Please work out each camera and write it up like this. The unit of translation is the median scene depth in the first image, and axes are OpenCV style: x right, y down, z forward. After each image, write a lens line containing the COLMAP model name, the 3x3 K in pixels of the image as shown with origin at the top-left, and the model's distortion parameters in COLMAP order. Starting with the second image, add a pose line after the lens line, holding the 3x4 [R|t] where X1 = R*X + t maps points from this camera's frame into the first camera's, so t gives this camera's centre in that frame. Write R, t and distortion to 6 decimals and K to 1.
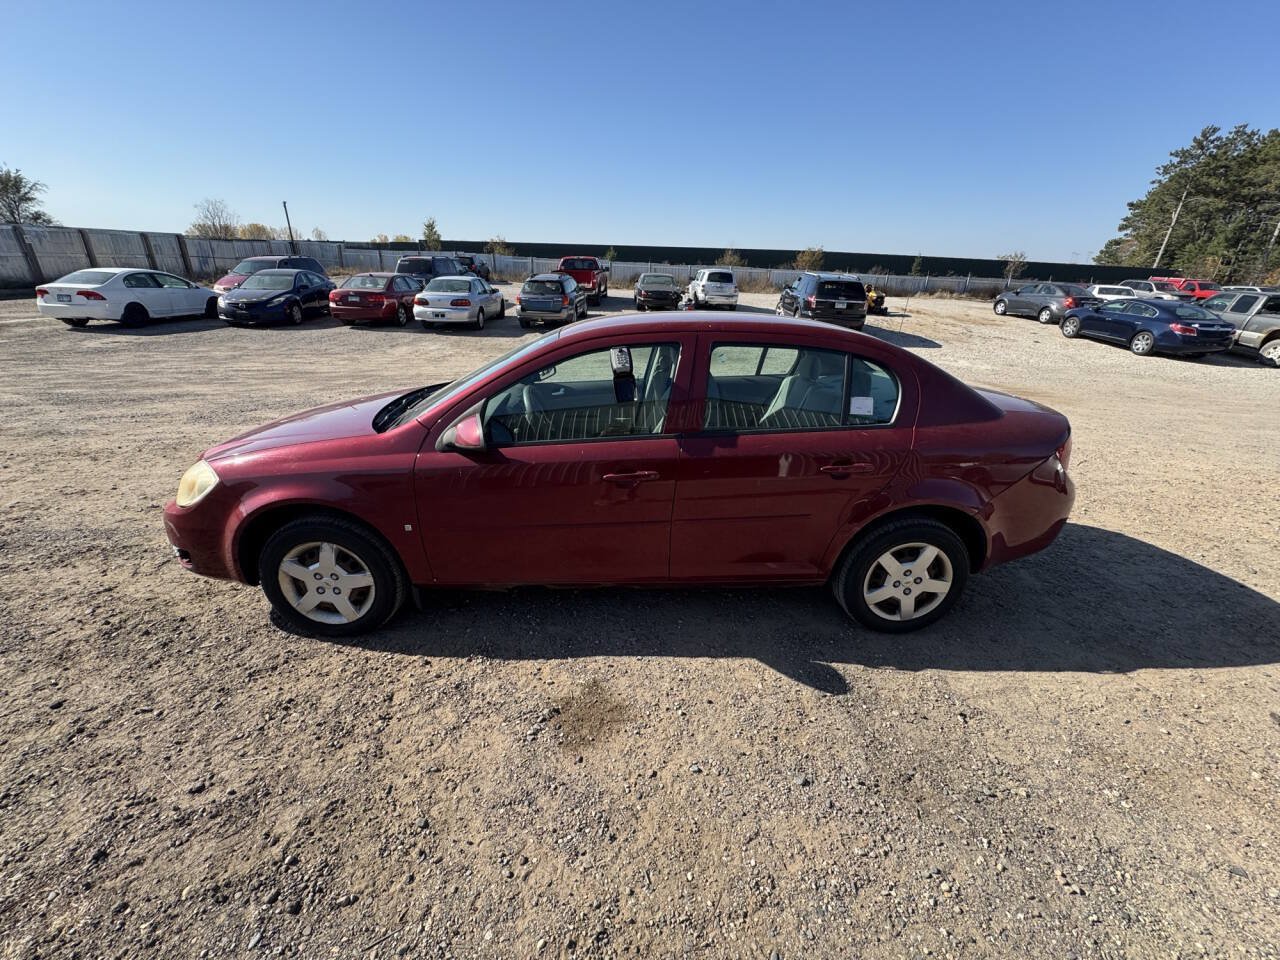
lens RADIAL K [[501.2, 0, 639.6], [0, 501.2, 476.8], [0, 0, 1]] dist [-0.000499, -0.000544]
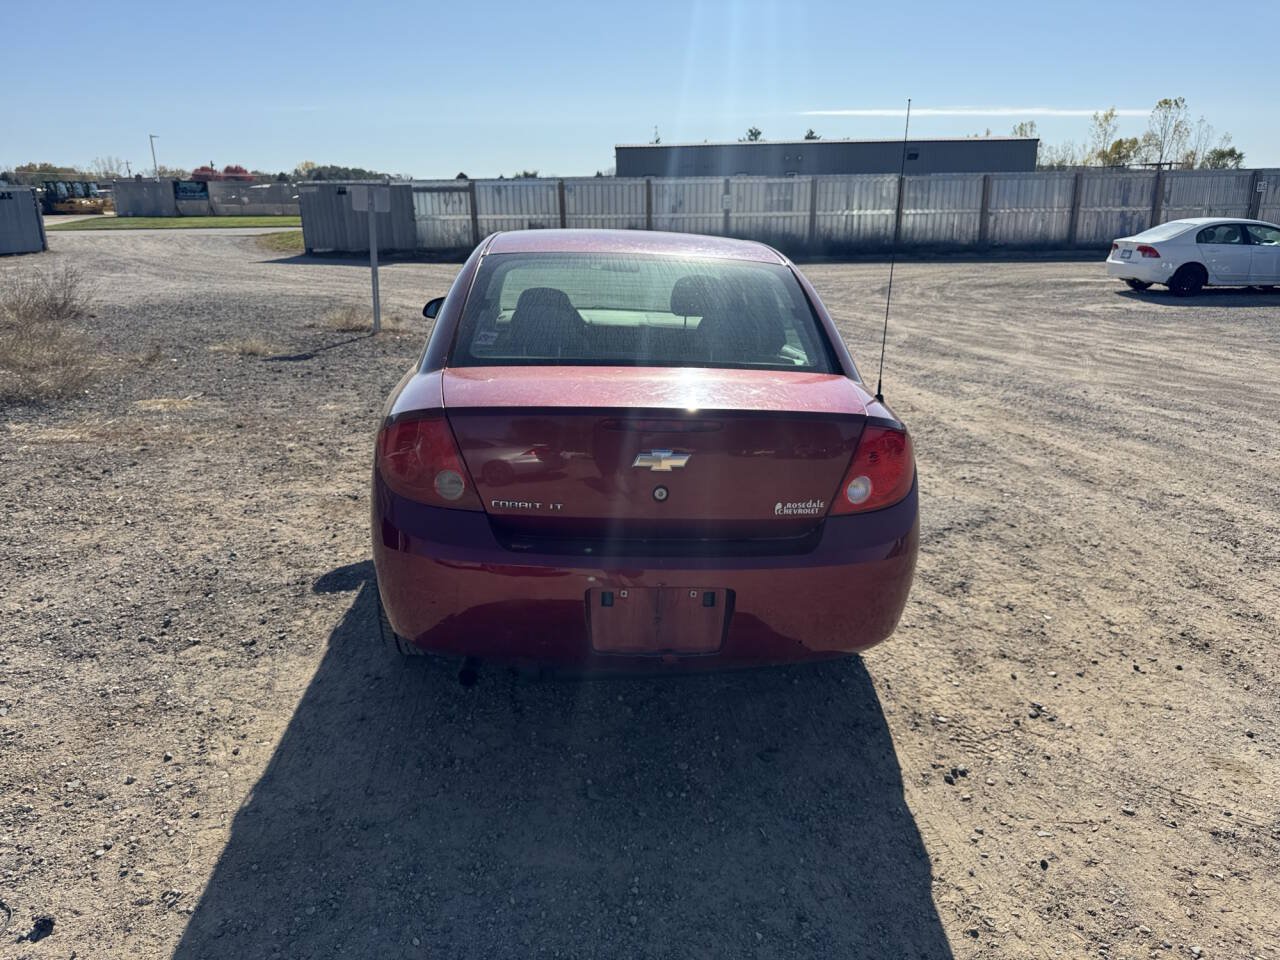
lens RADIAL K [[910.7, 0, 640.0], [0, 910.7, 480.0], [0, 0, 1]] dist [0.036302, -0.053186]
pose [[0.040038, 0.255121, -0.966080, 0.295601], [-0.375059, 0.899995, 0.222126, -0.055000], [0.926136, 0.353444, 0.131720, 0.180325]]
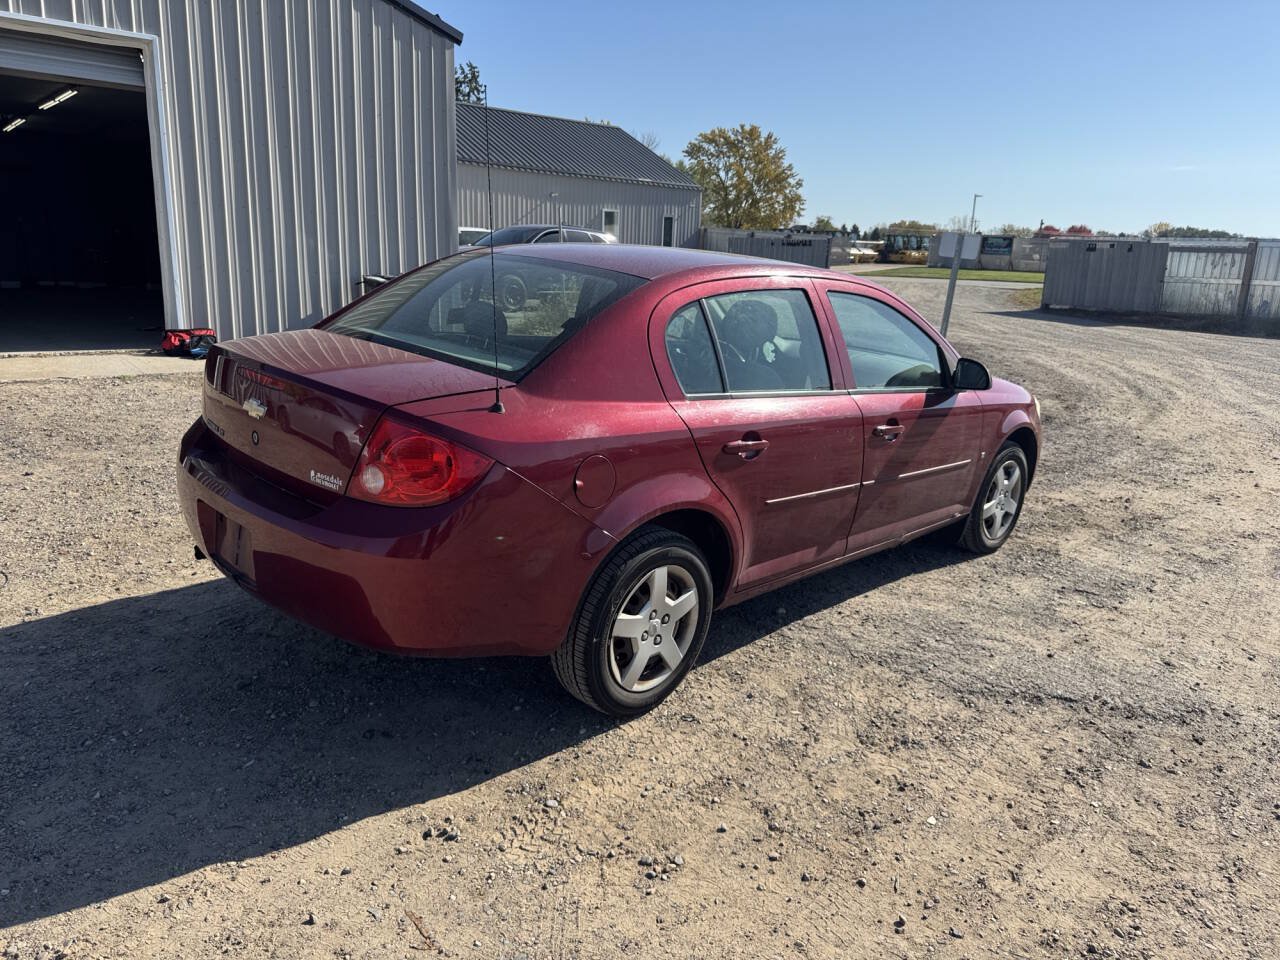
lens RADIAL K [[915.9, 0, 630.1], [0, 915.9, 468.4], [0, 0, 1]] dist [-0.000261, -0.003004]
pose [[-0.722619, 0.100208, -0.683944, 0.217117], [-0.321768, 0.826941, 0.461122, -0.122967], [0.611790, 0.553287, -0.565320, 0.357754]]
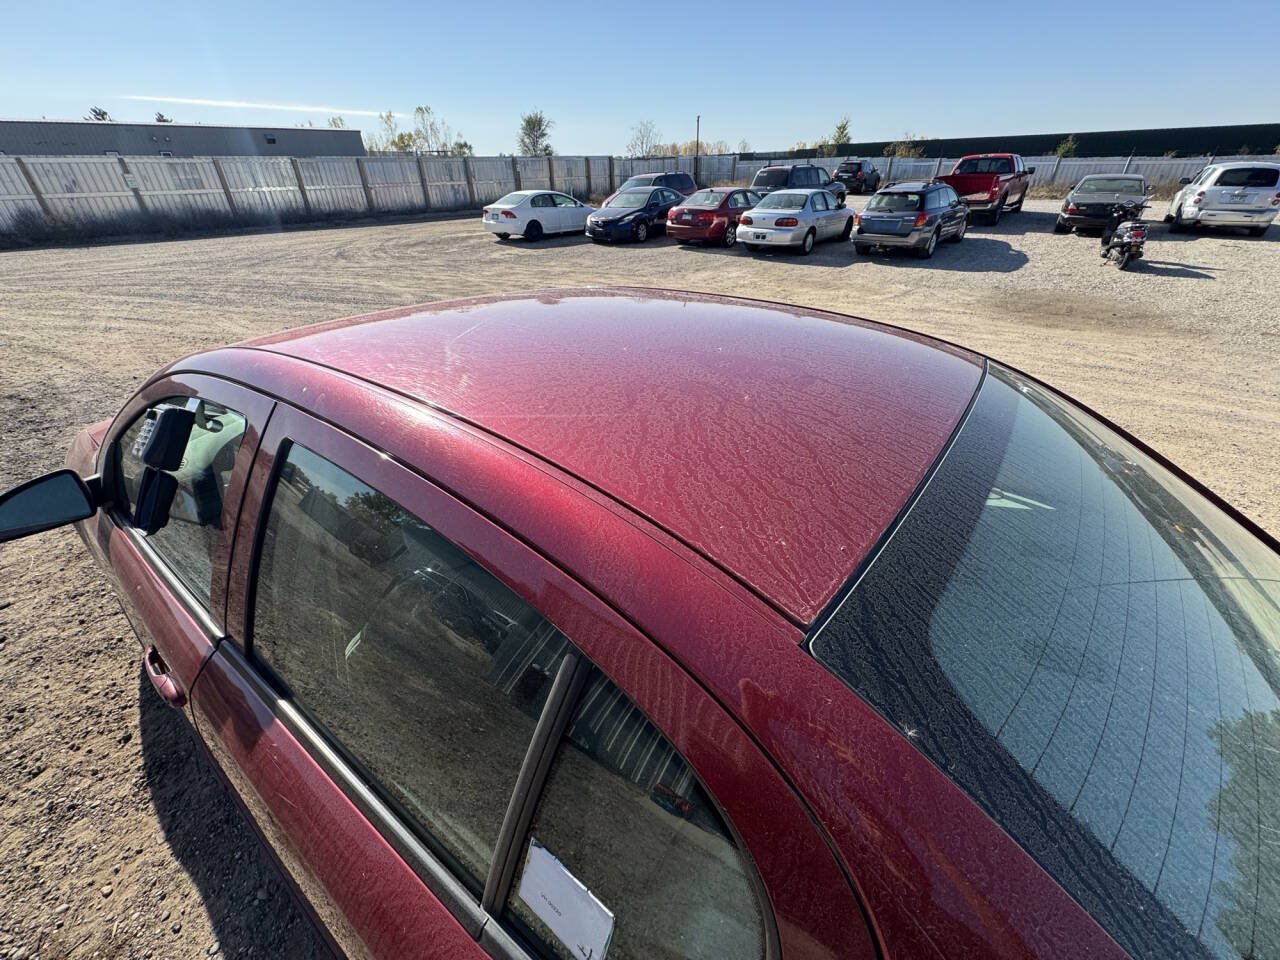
lens RADIAL K [[510.9, 0, 643.3], [0, 510.9, 478.2], [0, 0, 1]] dist [-0.001414, -0.000431]
pose [[0.771182, 0.290706, -0.566364, 0.080656], [-0.209408, 0.955979, 0.205552, -0.053706], [0.601188, -0.039917, 0.798110, 0.129355]]
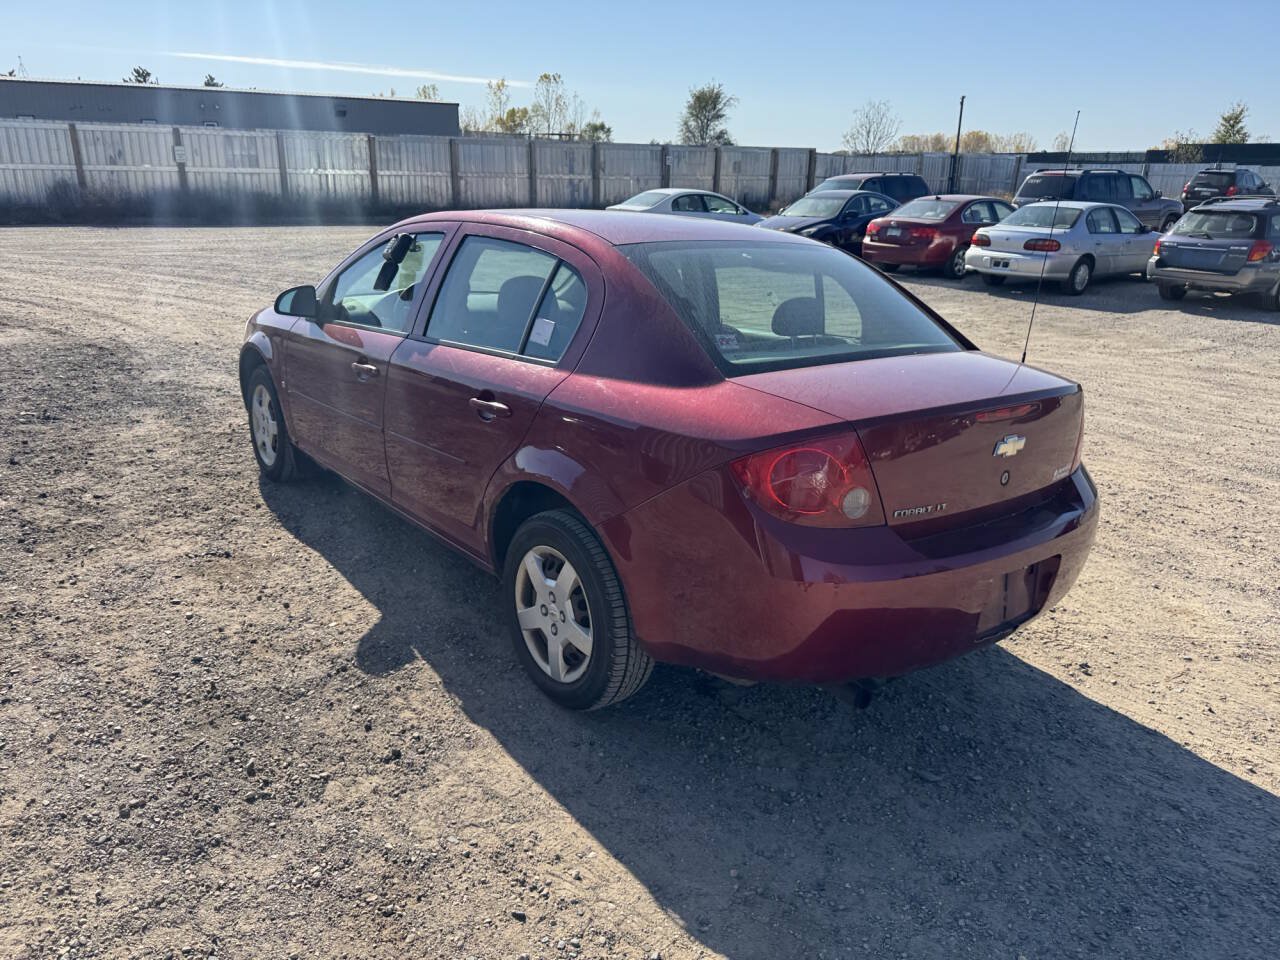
lens RADIAL K [[910.7, 0, 640.0], [0, 910.7, 480.0], [0, 0, 1]] dist [0.036302, -0.053186]
pose [[0.595531, 0.241546, -0.766158, 0.233600], [-0.313748, 0.947913, 0.054973, -0.007507], [0.739530, 0.207643, 0.640297, 0.049676]]
